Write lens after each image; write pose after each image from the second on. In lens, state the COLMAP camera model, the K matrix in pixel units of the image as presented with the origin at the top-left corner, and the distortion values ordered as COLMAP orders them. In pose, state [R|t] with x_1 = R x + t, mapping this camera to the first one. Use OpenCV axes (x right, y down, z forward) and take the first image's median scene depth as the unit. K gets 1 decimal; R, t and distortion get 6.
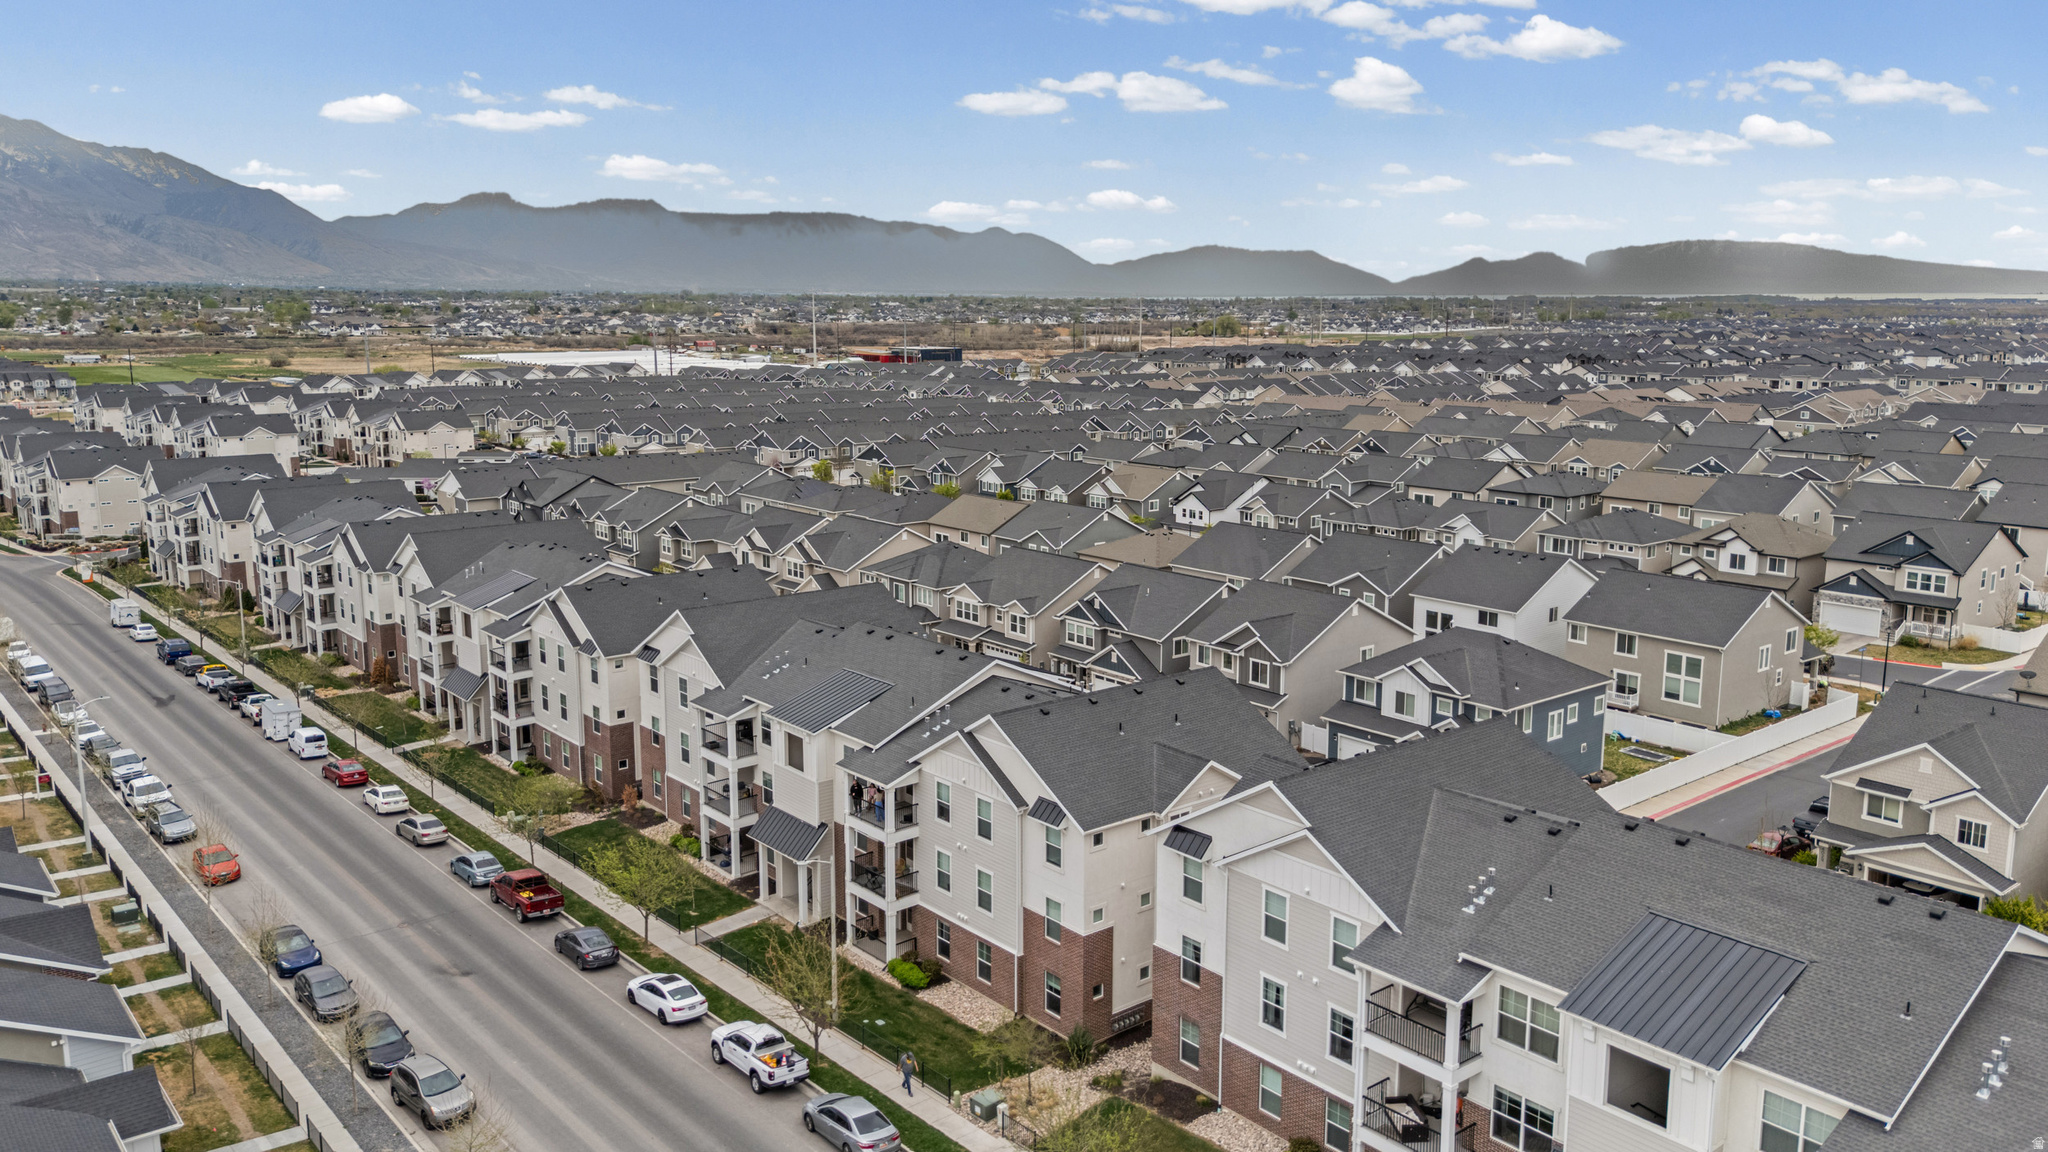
lens RADIAL K [[1540.5, 0, 1024.0], [0, 1540.5, 576.0], [0, 0, 1]] dist [0.077310, -0.066044]
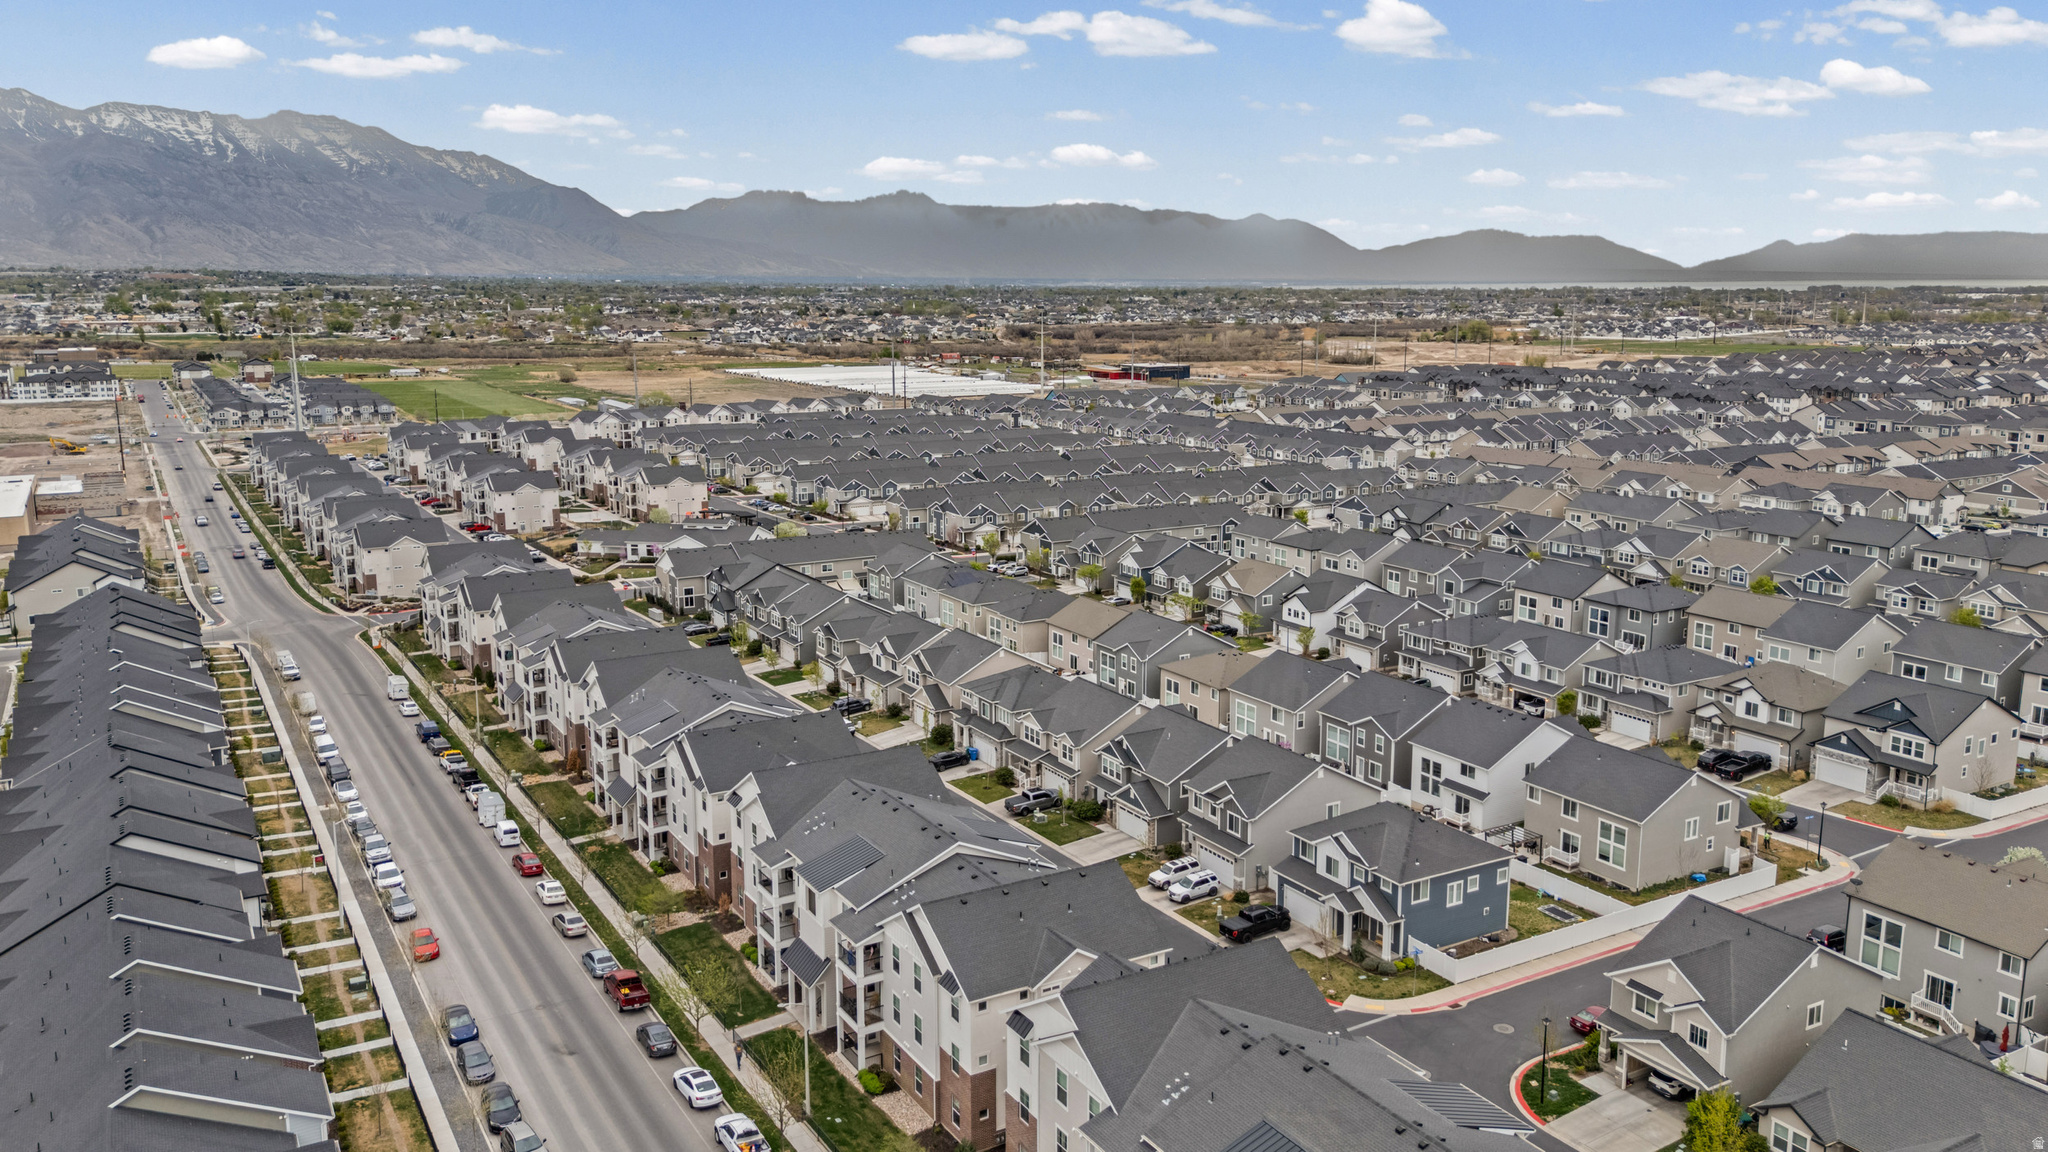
lens RADIAL K [[1540.5, 0, 1024.0], [0, 1540.5, 576.0], [0, 0, 1]] dist [0.077310, -0.066044]
pose [[0.986267, 0.027504, -0.162855, 0.162985], [-0.026101, 0.999601, 0.010753, -0.125250], [0.163086, -0.006354, 0.986591, -0.197093]]
